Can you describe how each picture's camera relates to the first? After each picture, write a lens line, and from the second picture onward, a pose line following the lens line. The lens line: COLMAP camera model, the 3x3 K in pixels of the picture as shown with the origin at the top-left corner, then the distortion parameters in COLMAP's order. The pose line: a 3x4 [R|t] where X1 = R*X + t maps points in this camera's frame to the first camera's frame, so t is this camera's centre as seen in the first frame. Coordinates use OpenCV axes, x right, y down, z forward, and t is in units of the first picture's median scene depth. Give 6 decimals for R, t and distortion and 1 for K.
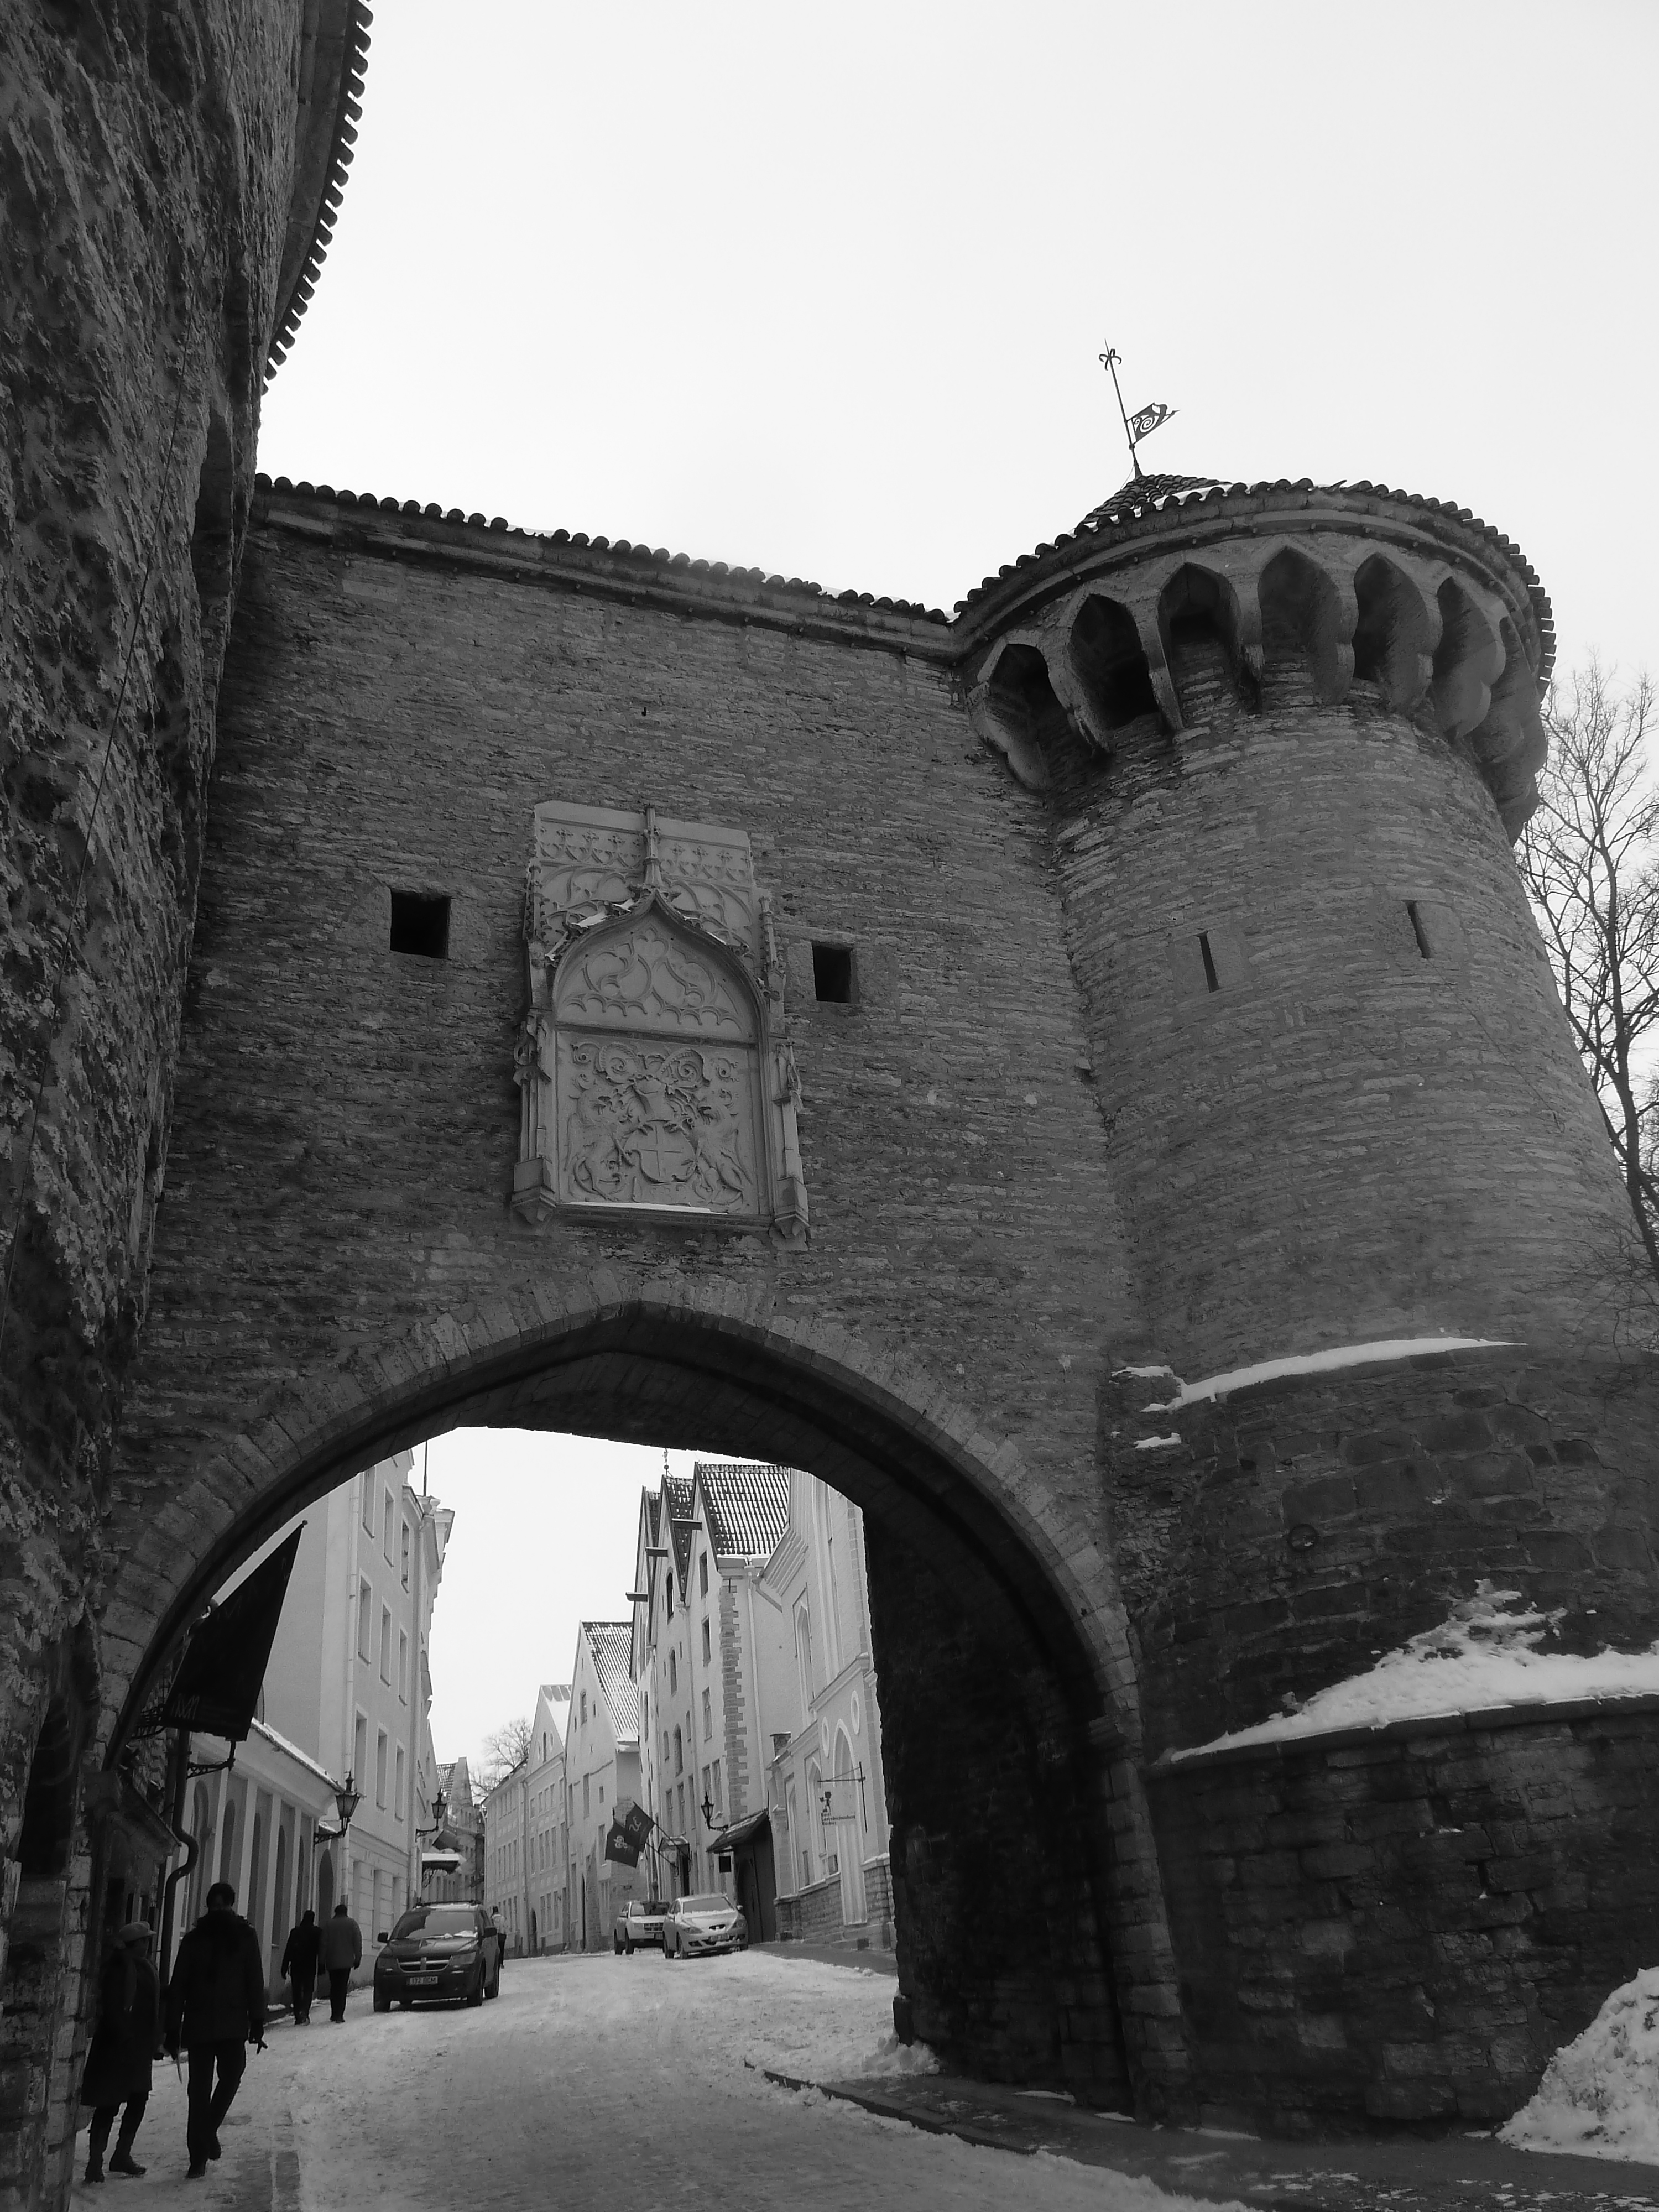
lens RADIAL K [[1629.0, 0, 834.9], [0, 1629.0, 1120.3], [0, 0, 1]] dist [-0.041791, 0.007183]
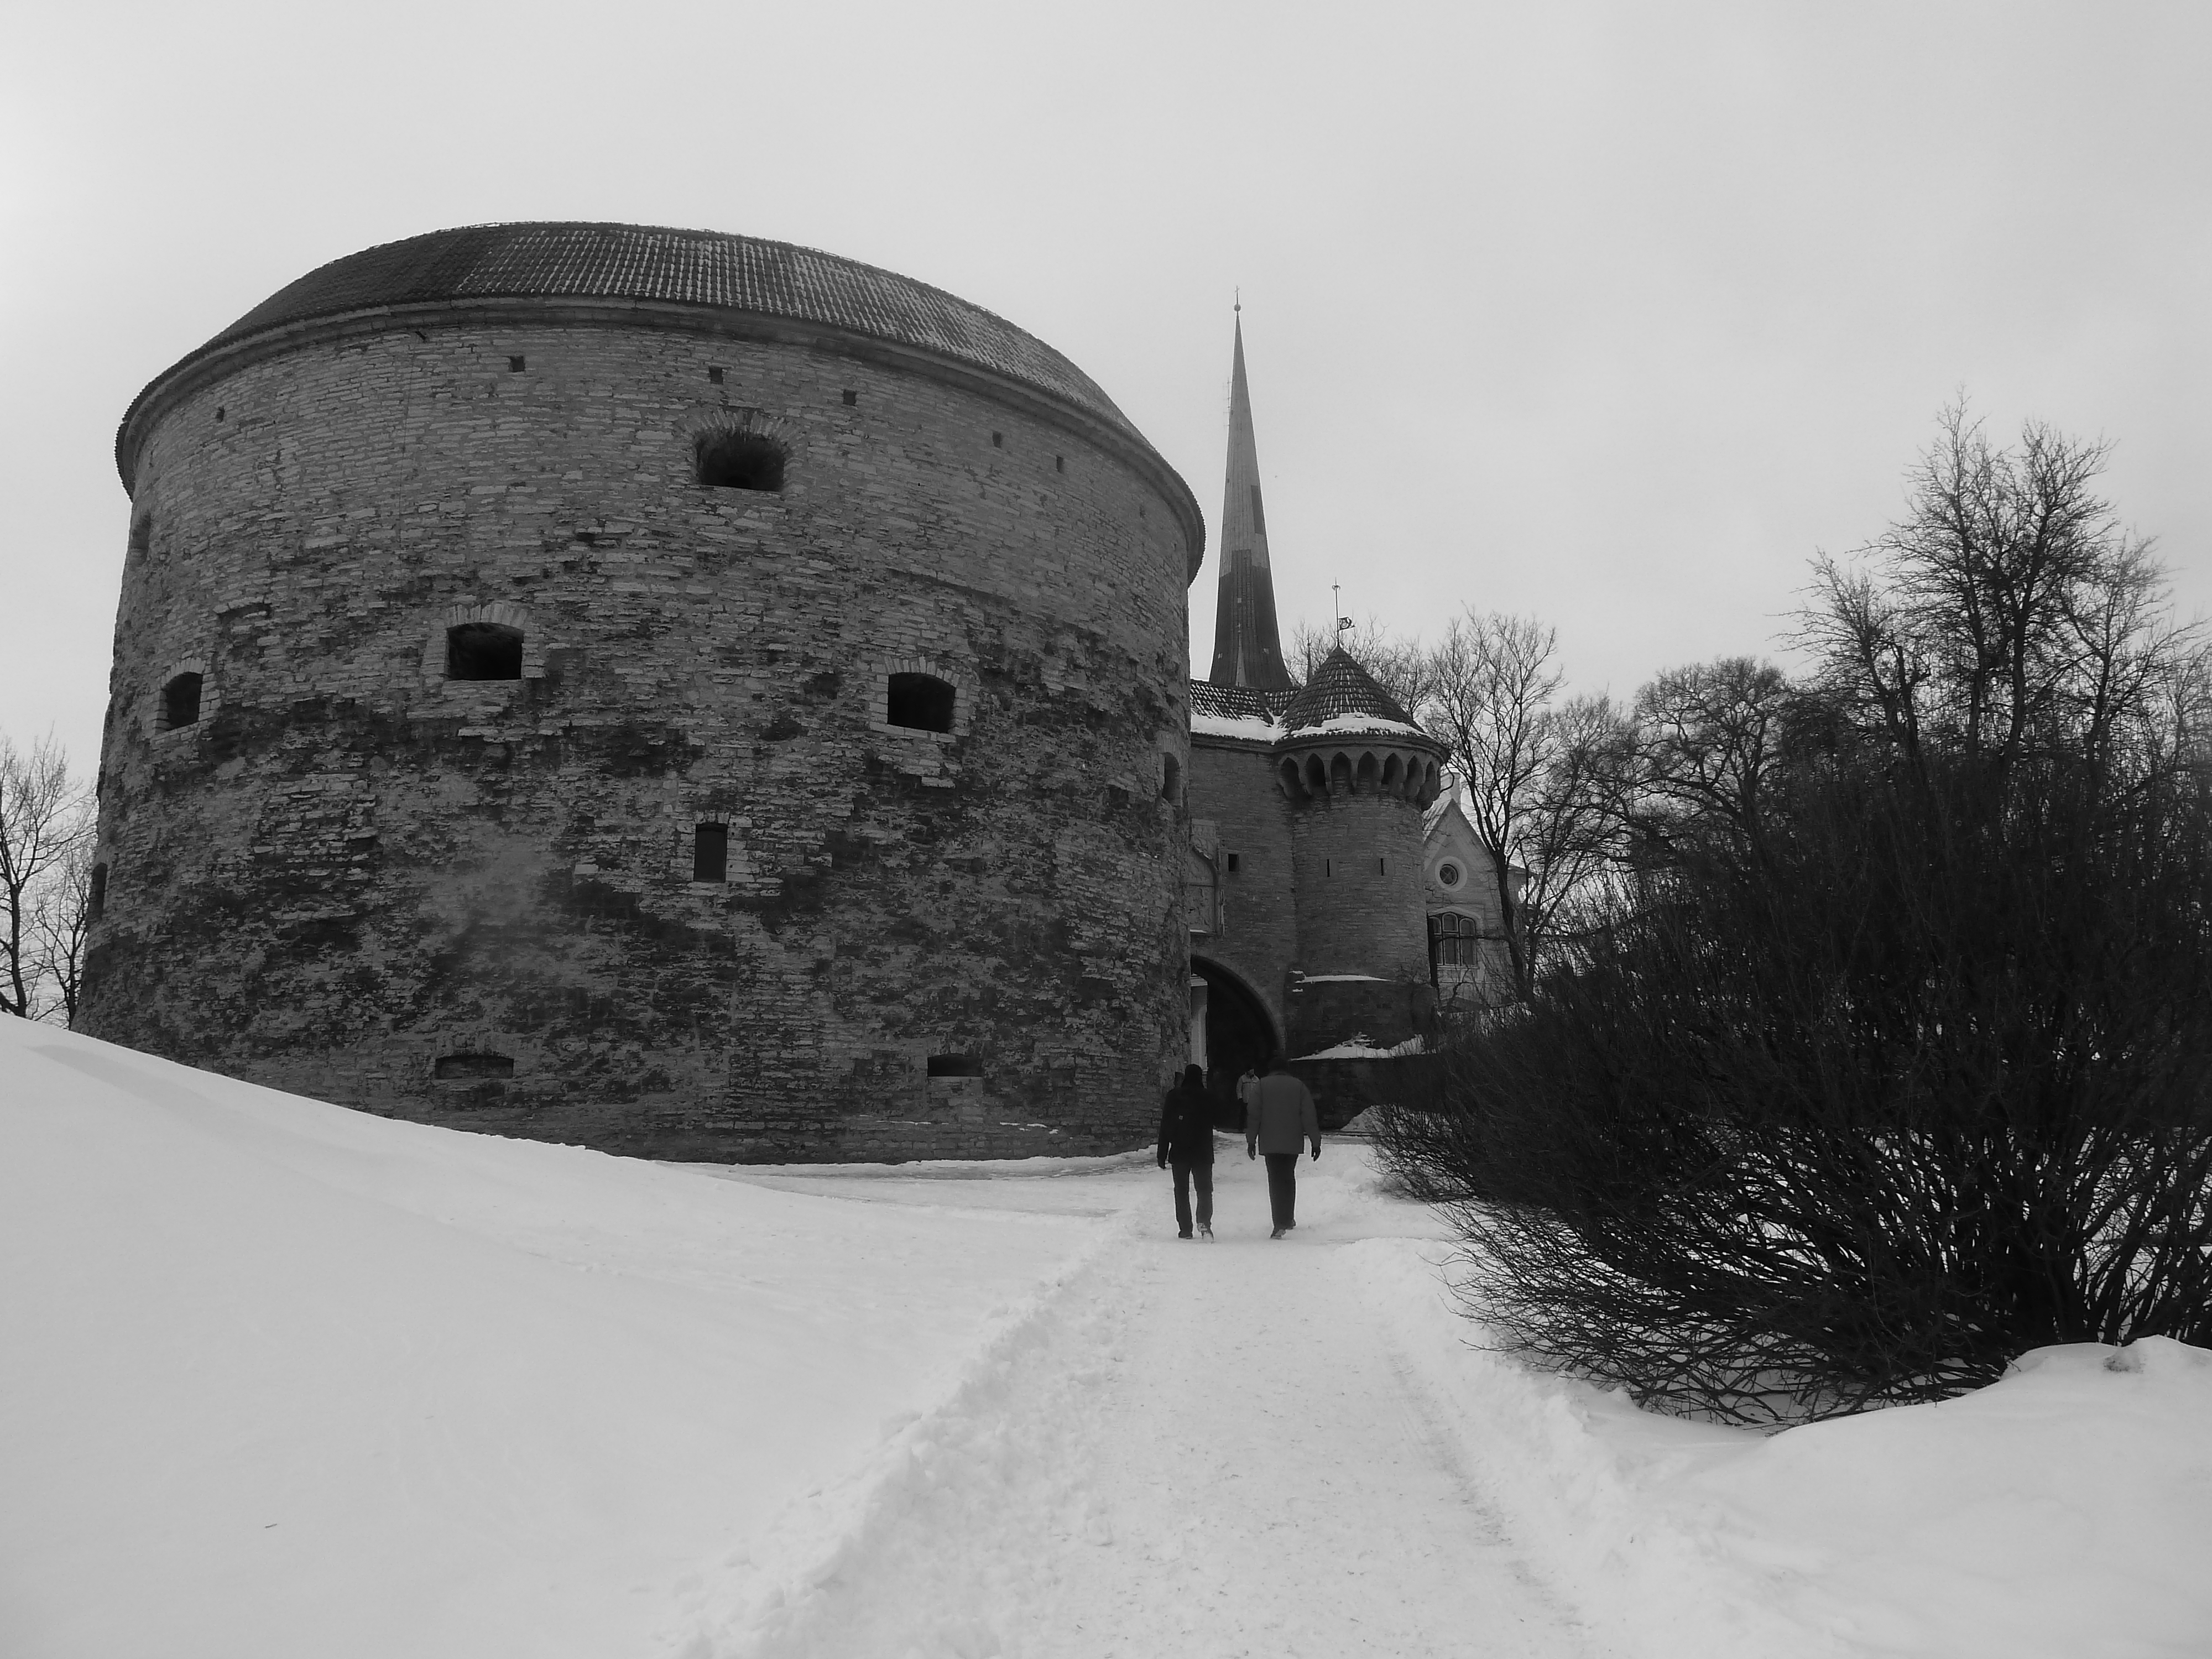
lens RADIAL K [[1629.0, 0, 1105.4], [0, 1629.0, 822.3], [0, 0, 1]] dist [-0.041791, 0.007183]
pose [[0.991005, 0.097782, 0.091366, -0.689924], [-0.118139, 0.959951, 0.254042, -1.174608], [-0.062866, -0.262551, 0.962868, -2.788341]]
